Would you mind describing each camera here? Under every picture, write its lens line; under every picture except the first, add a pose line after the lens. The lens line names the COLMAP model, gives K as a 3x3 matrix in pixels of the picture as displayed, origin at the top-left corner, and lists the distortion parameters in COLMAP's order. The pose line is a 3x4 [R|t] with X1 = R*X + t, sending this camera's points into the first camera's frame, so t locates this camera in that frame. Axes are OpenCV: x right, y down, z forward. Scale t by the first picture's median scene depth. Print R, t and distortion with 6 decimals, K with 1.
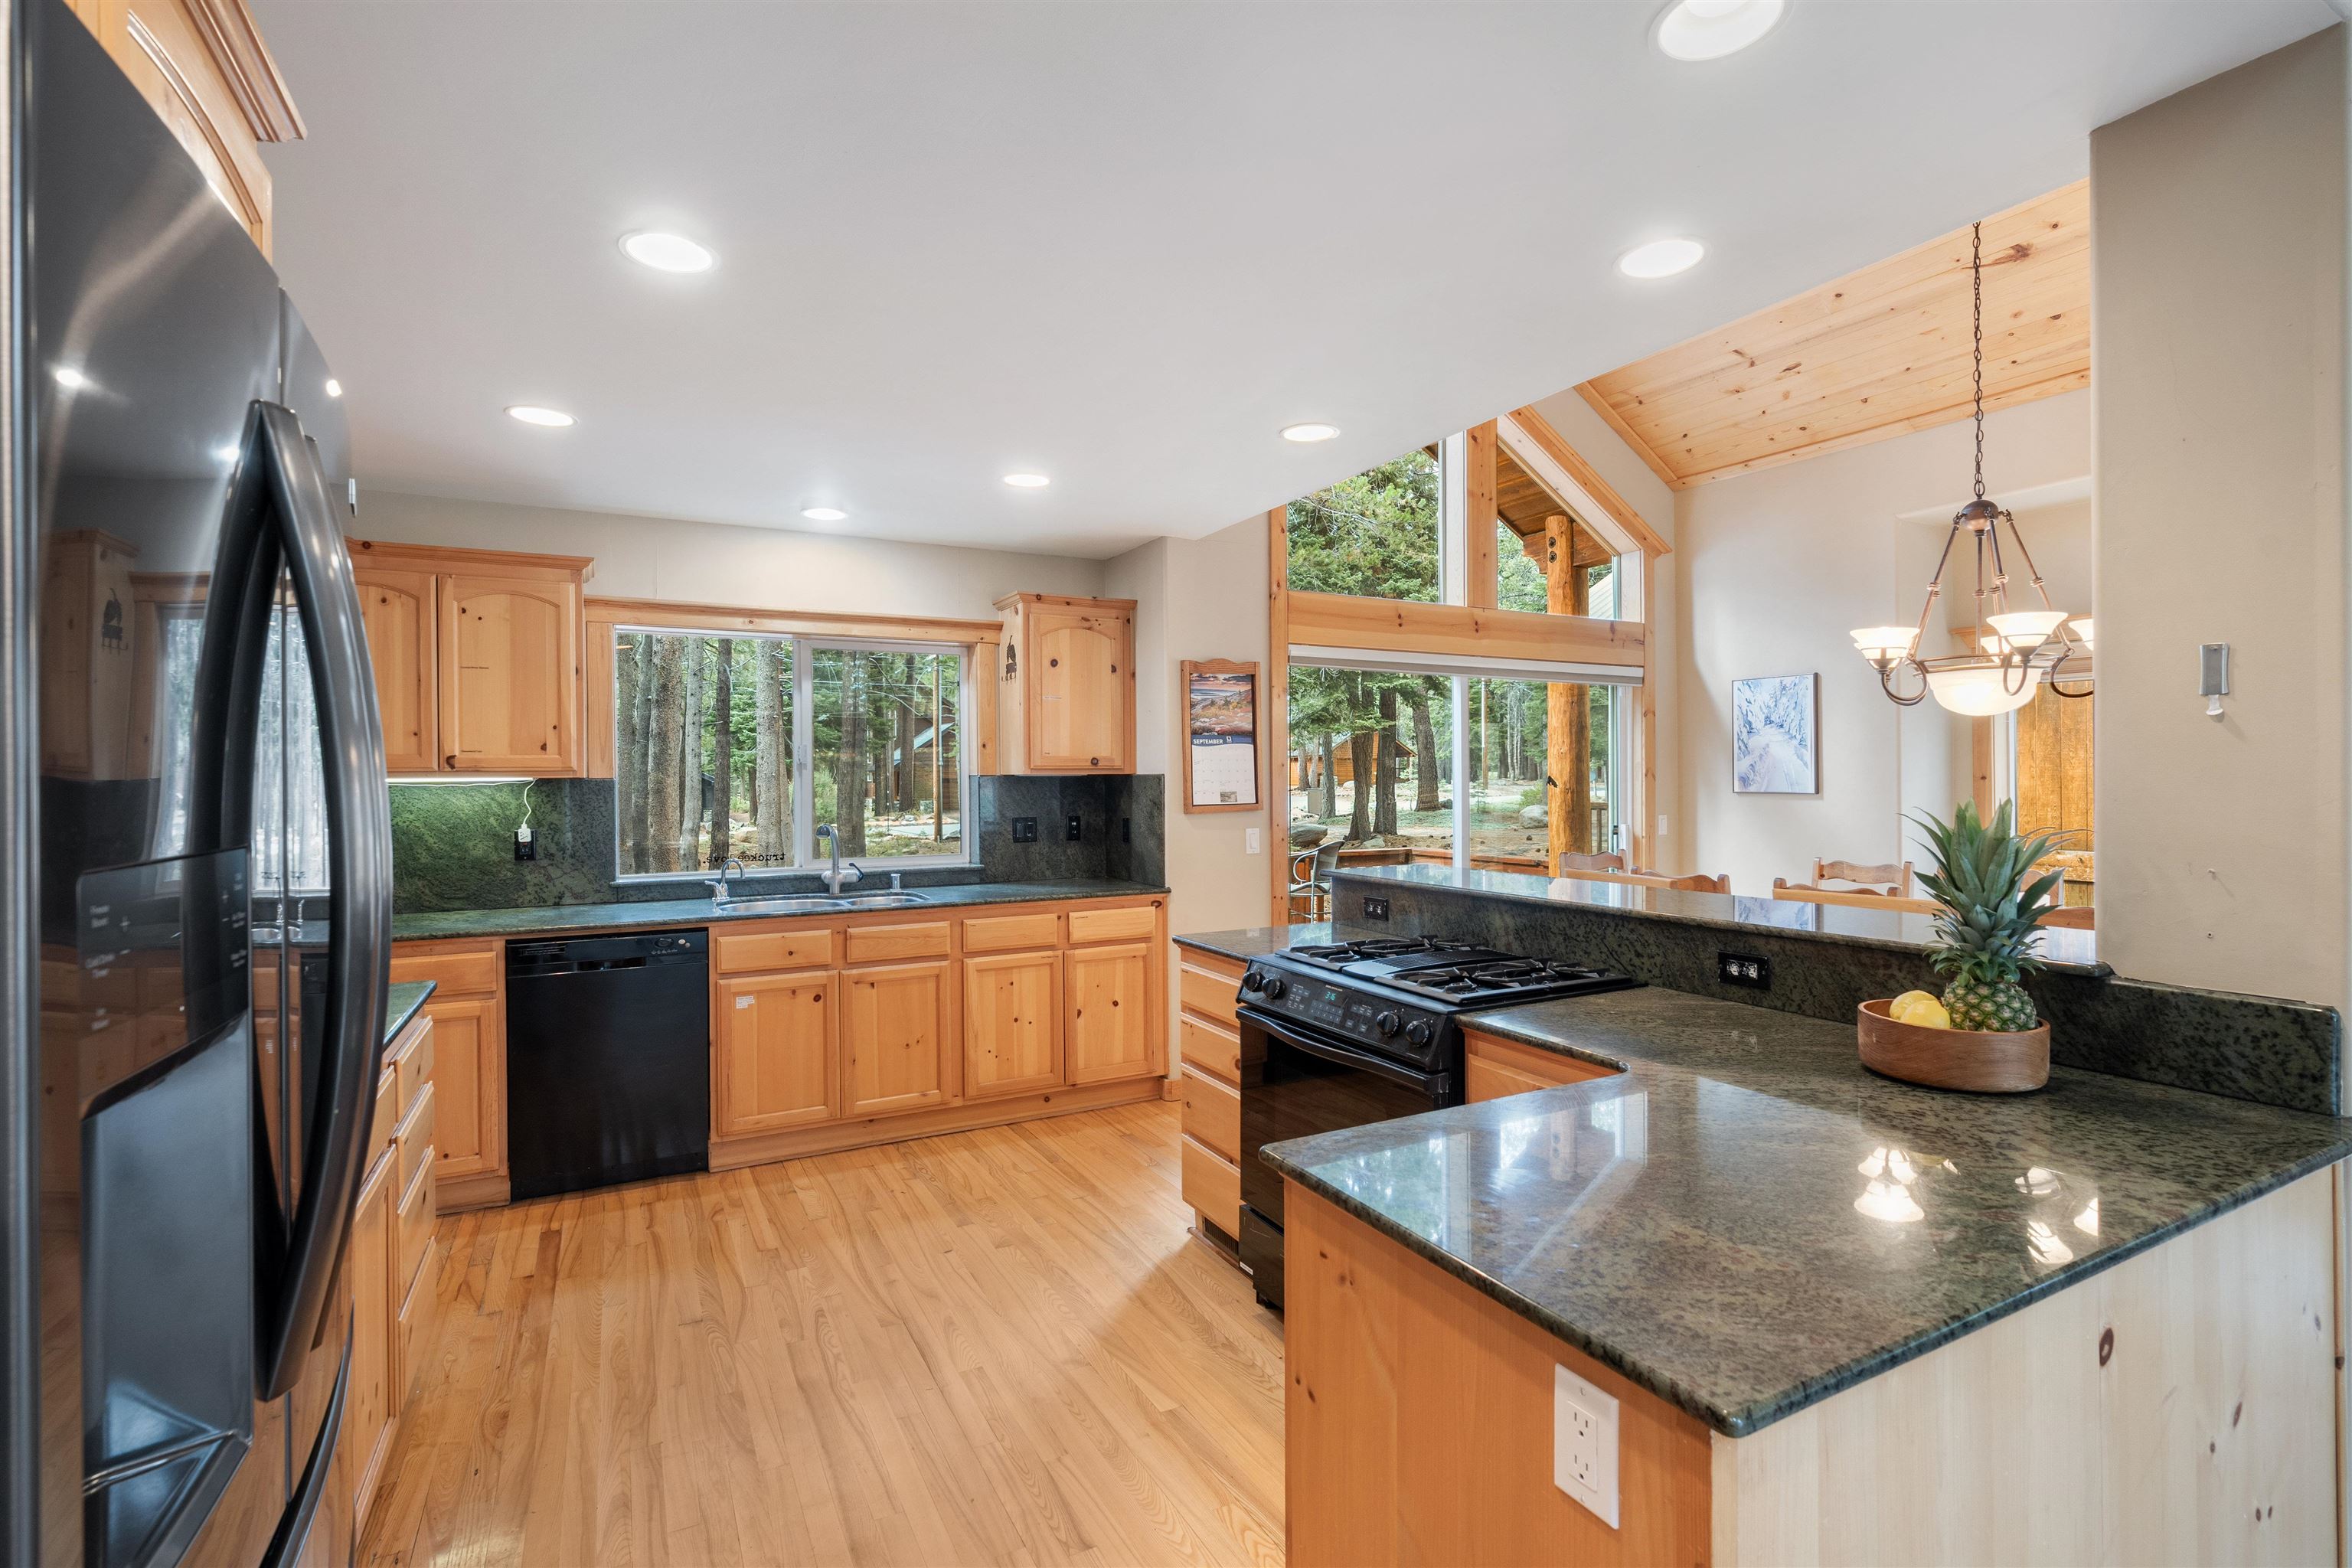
lens RADIAL K [[1059.0, 0, 1174.0], [0, 1059.0, 787.6], [0, 0, 1]] dist [-0.004118, 0.004466]
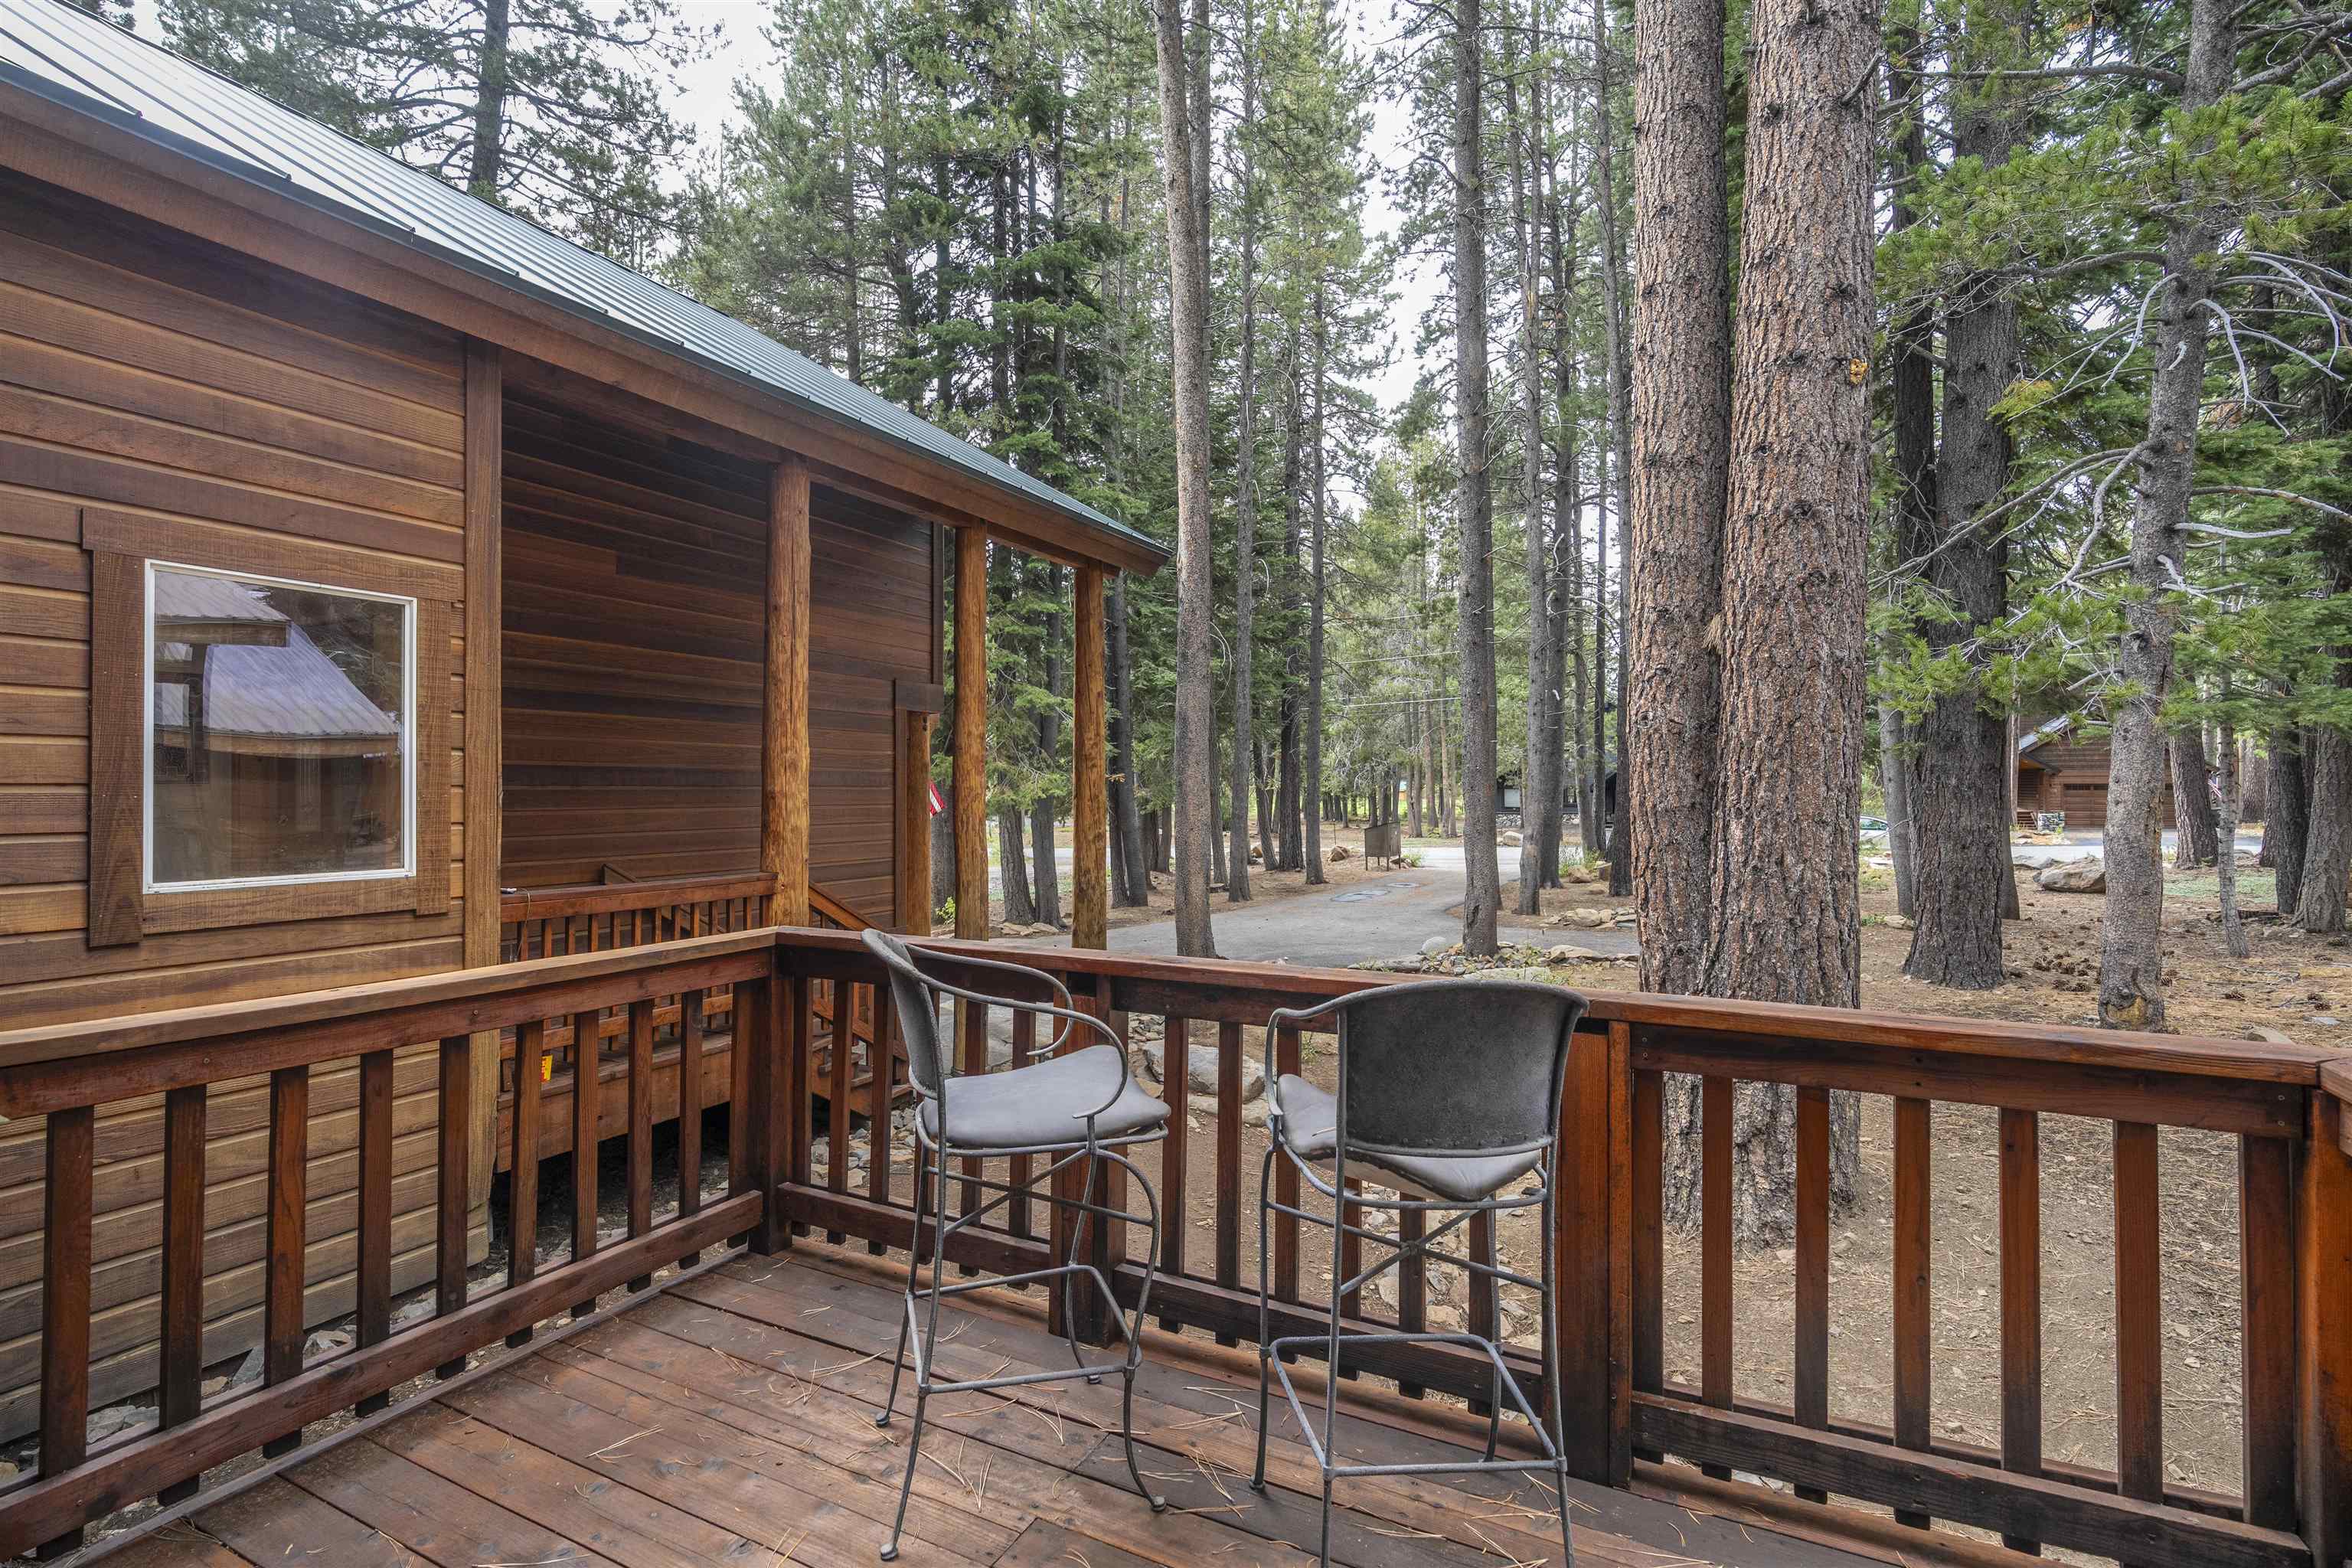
lens RADIAL K [[1059.0, 0, 1201.6], [0, 1059.0, 774.8], [0, 0, 1]] dist [-0.004118, 0.004466]
pose [[0.587495, -0.003789, -0.809219, 0.463640], [-0.011126, 0.999857, -0.012759, 0.016879], [0.809151, 0.016499, 0.587369, 1.297575]]
